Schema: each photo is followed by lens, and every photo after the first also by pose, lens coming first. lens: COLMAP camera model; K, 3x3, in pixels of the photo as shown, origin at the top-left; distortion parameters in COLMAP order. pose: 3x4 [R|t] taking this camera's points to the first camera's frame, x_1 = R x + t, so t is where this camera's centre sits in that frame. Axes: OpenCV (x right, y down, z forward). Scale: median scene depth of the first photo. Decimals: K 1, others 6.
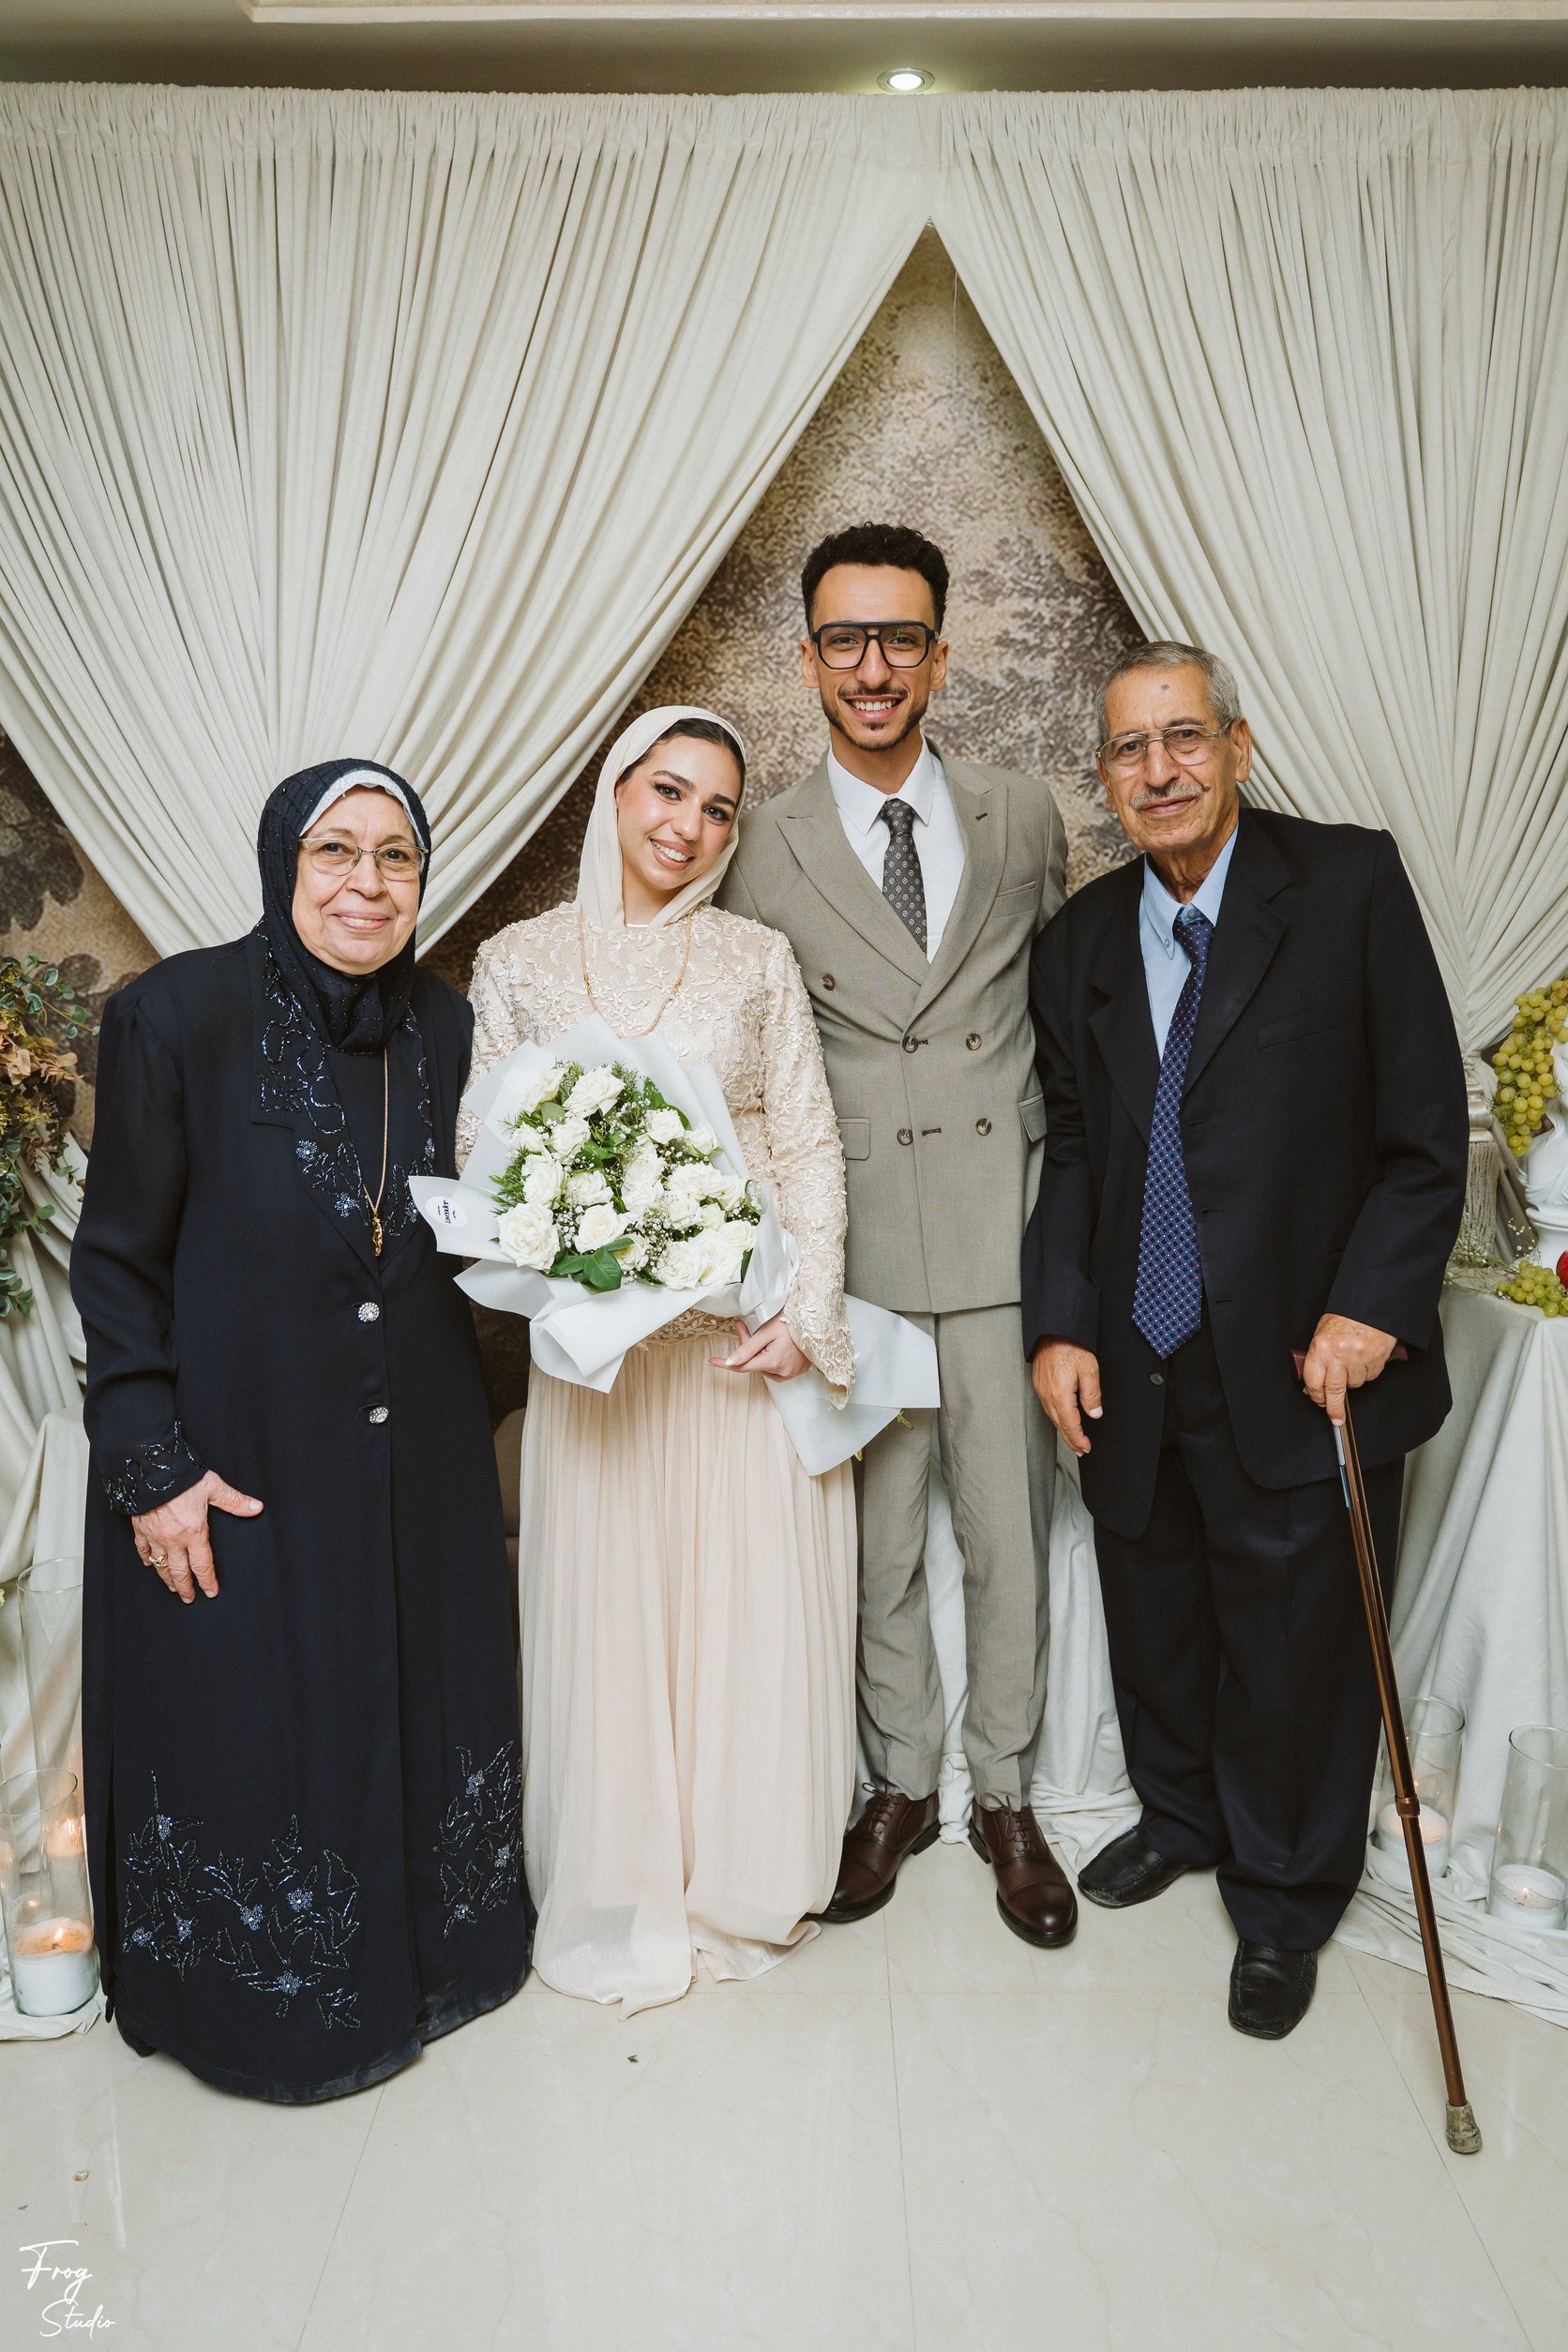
lens RADIAL K [[1733.4, 0, 798.6], [0, 1733.4, 1174.9], [0, 0, 1]] dist [0.019583, -0.019390]
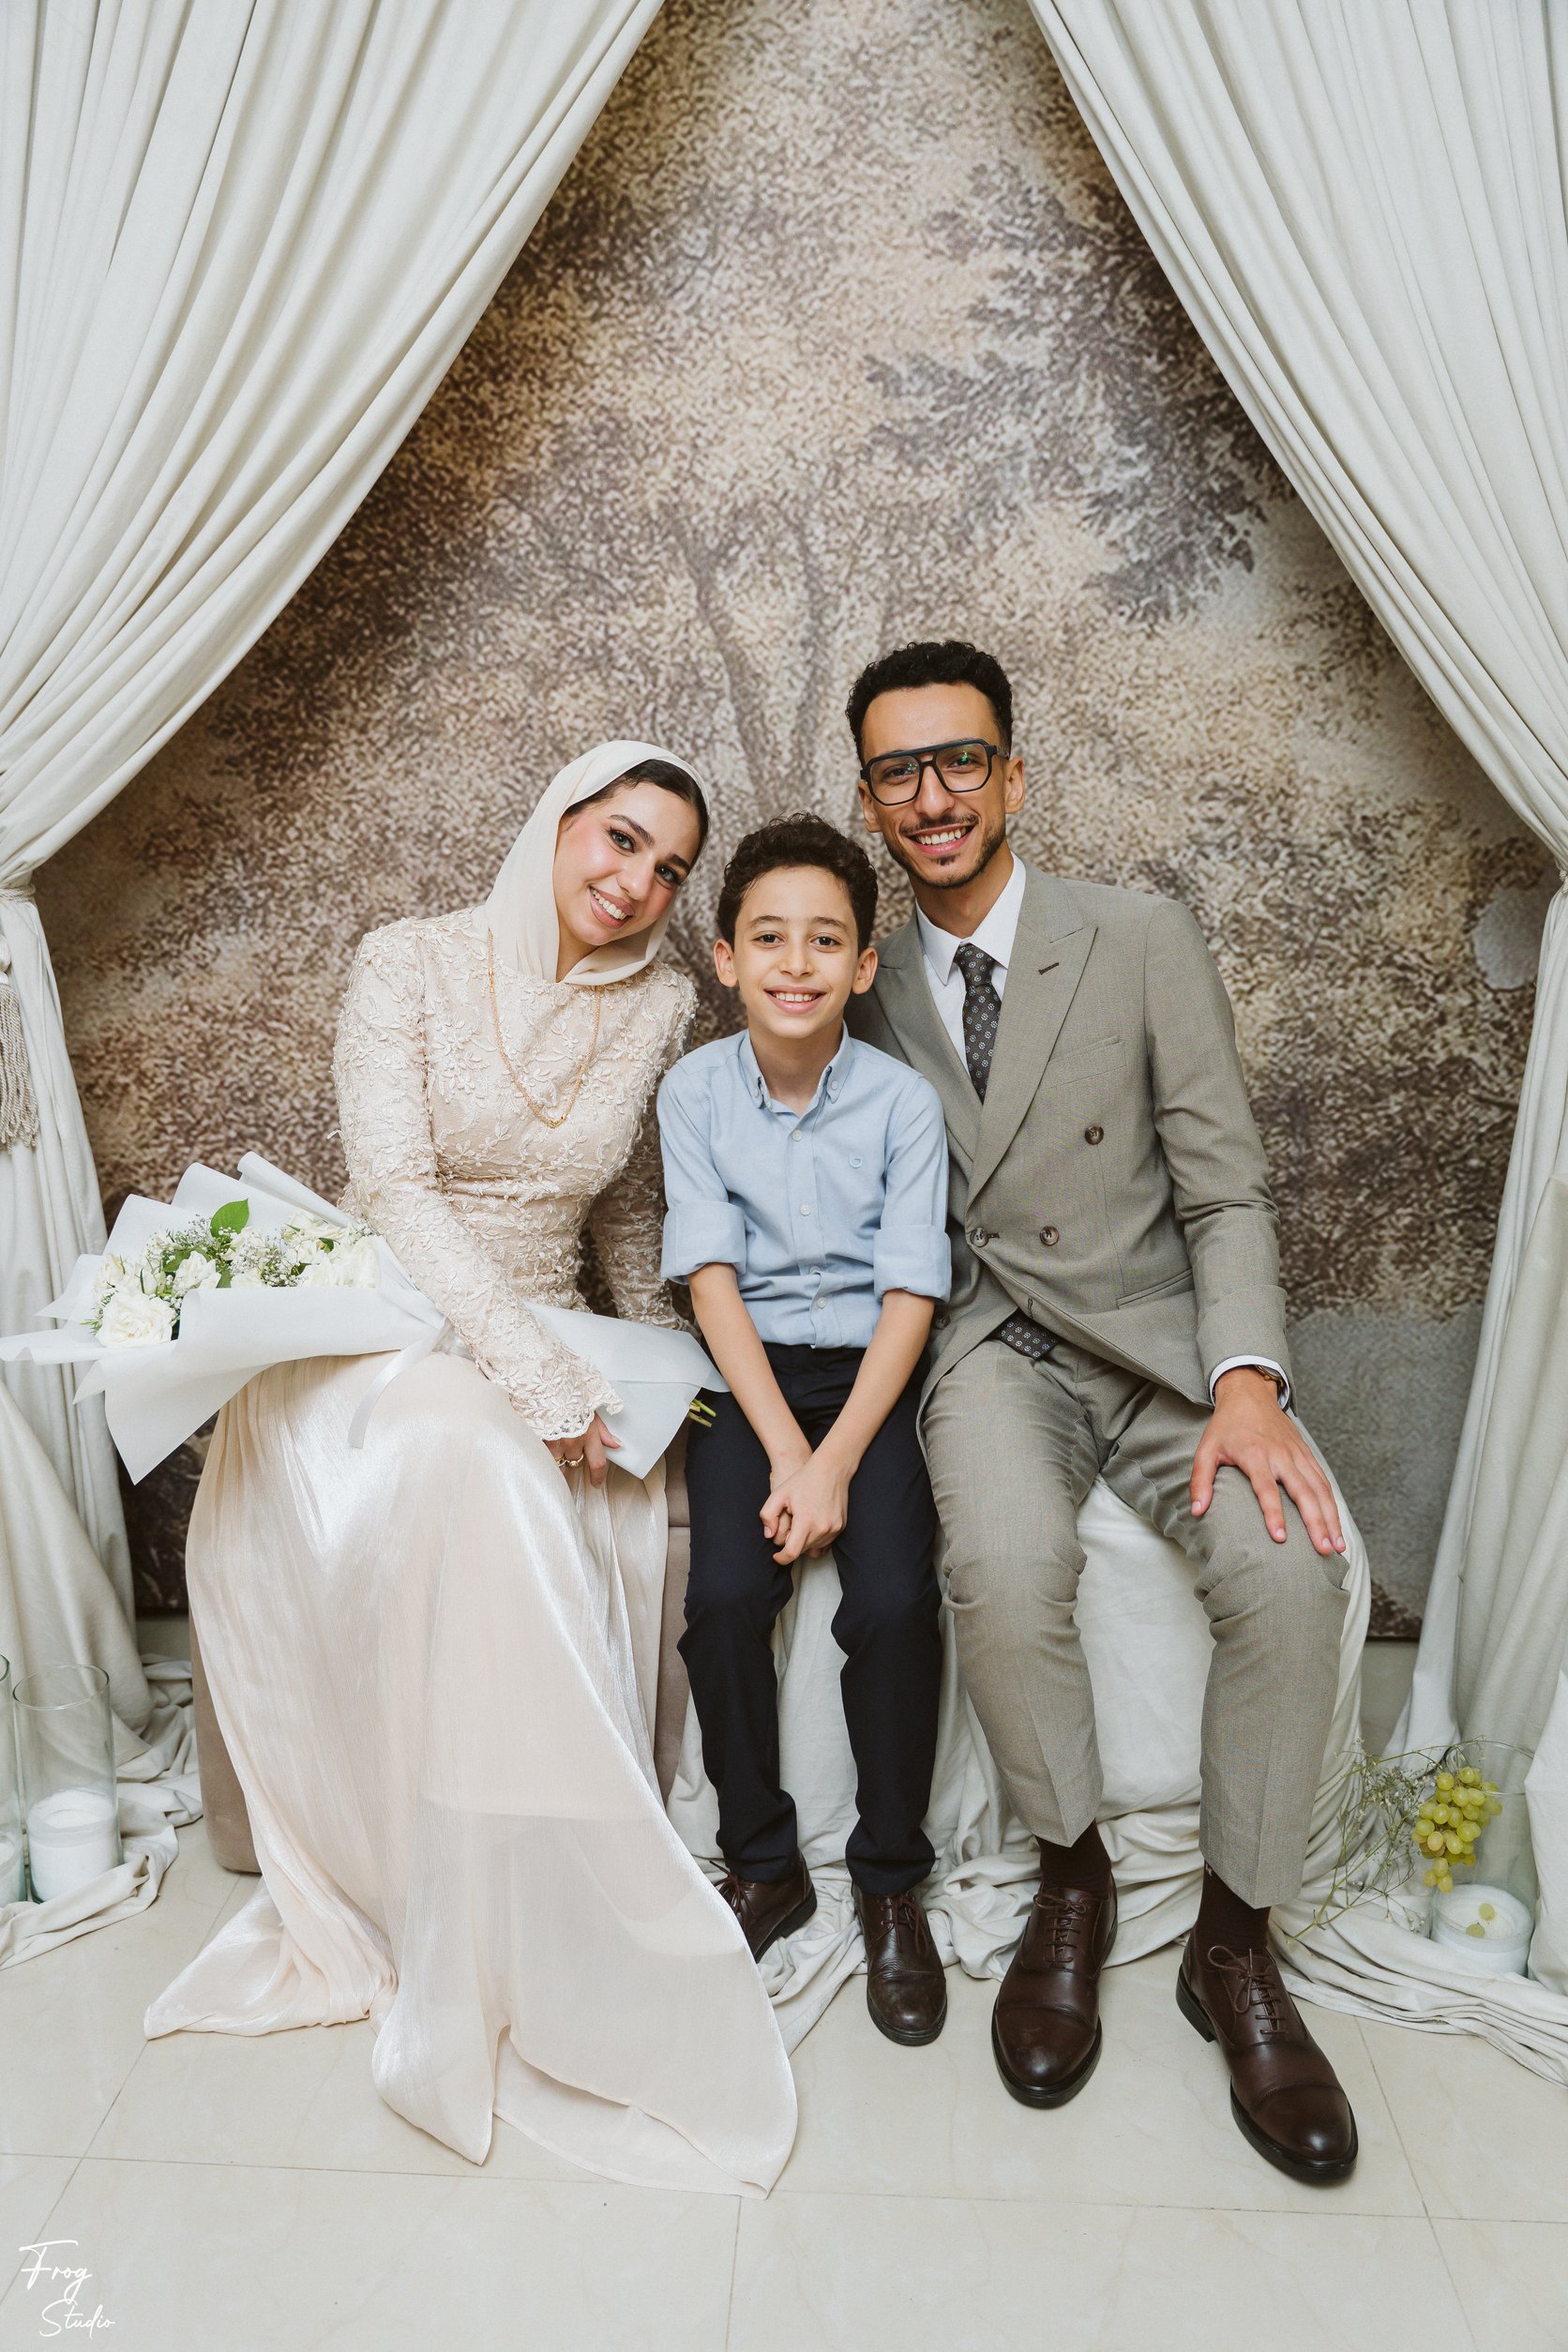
lens RADIAL K [[1883.4, 0, 773.9], [0, 1883.4, 1176.5], [0, 0, 1]] dist [0.029662, -0.043227]
pose [[0.997892, 0.012538, -0.063671, 0.088636], [-0.011125, 0.999685, 0.022505, 0.036501], [0.063933, -0.021749, 0.997717, 0.203211]]
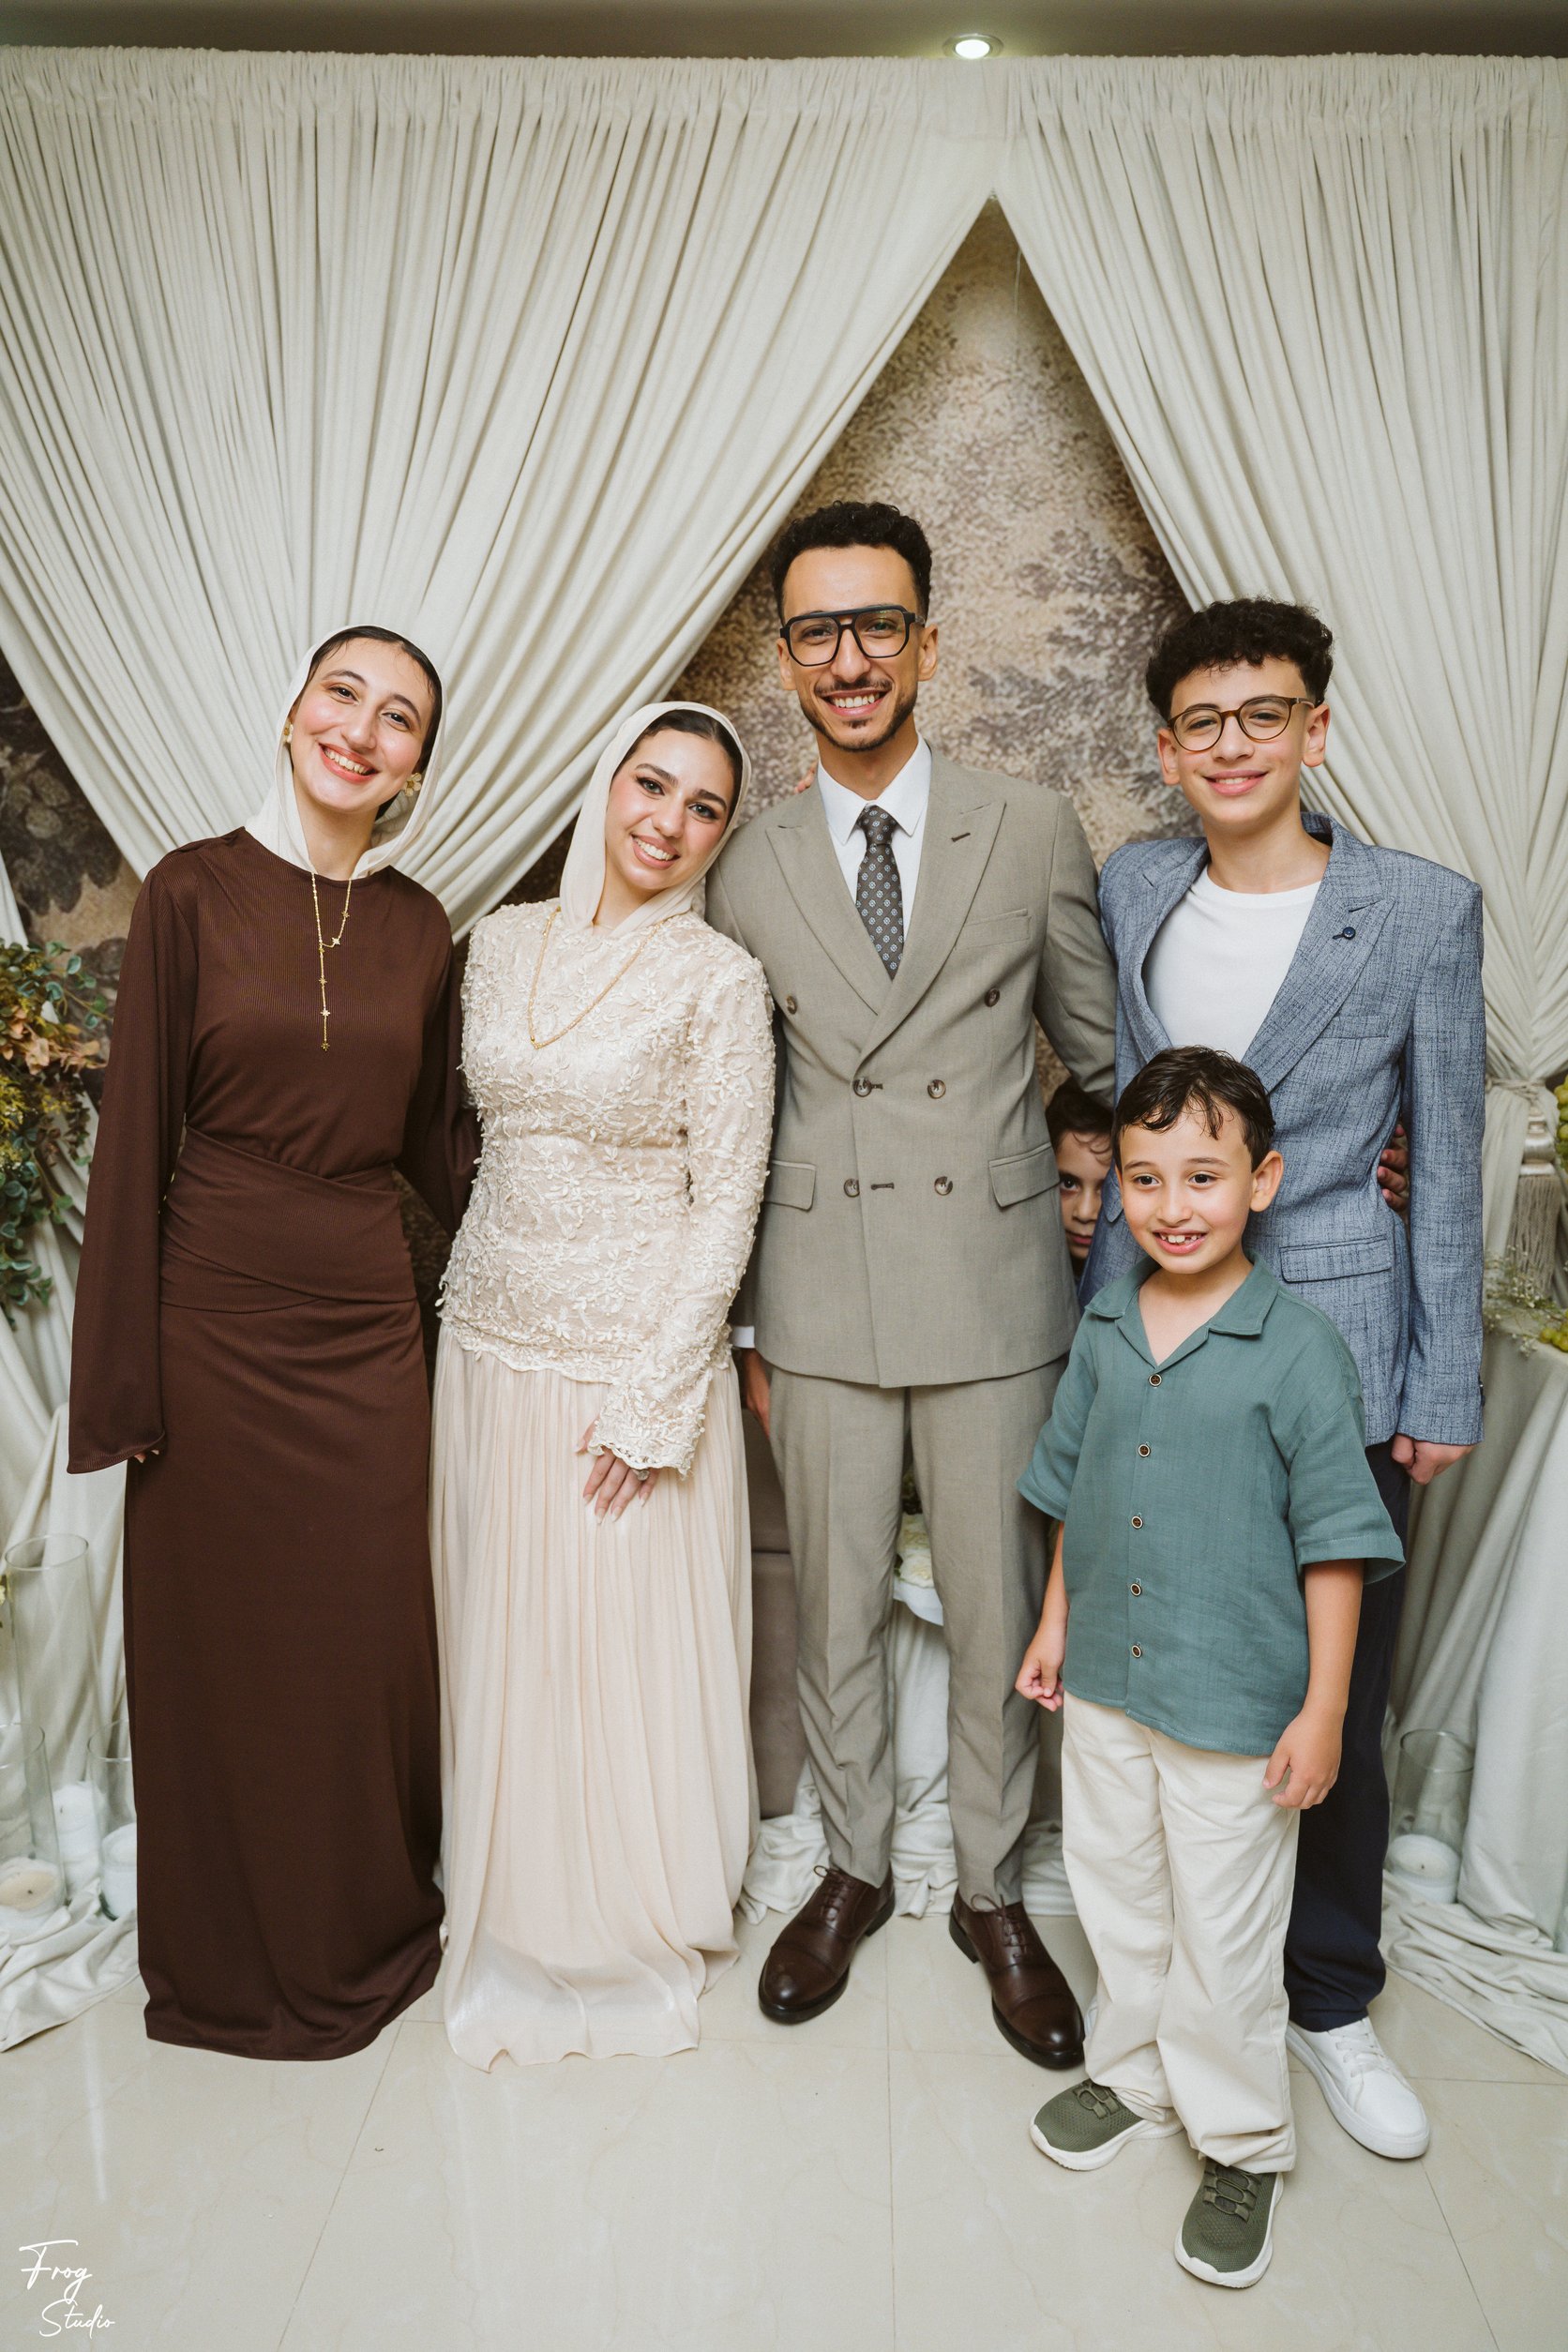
lens RADIAL K [[1607.2, 0, 771.0], [0, 1607.2, 1167.0], [0, 0, 1]] dist [0.012959, -0.022672]
pose [[0.998295, 0.032719, -0.048341, 0.012842], [-0.031868, 0.999325, 0.018280, -0.024916], [0.048907, -0.016708, 0.998664, 0.094647]]
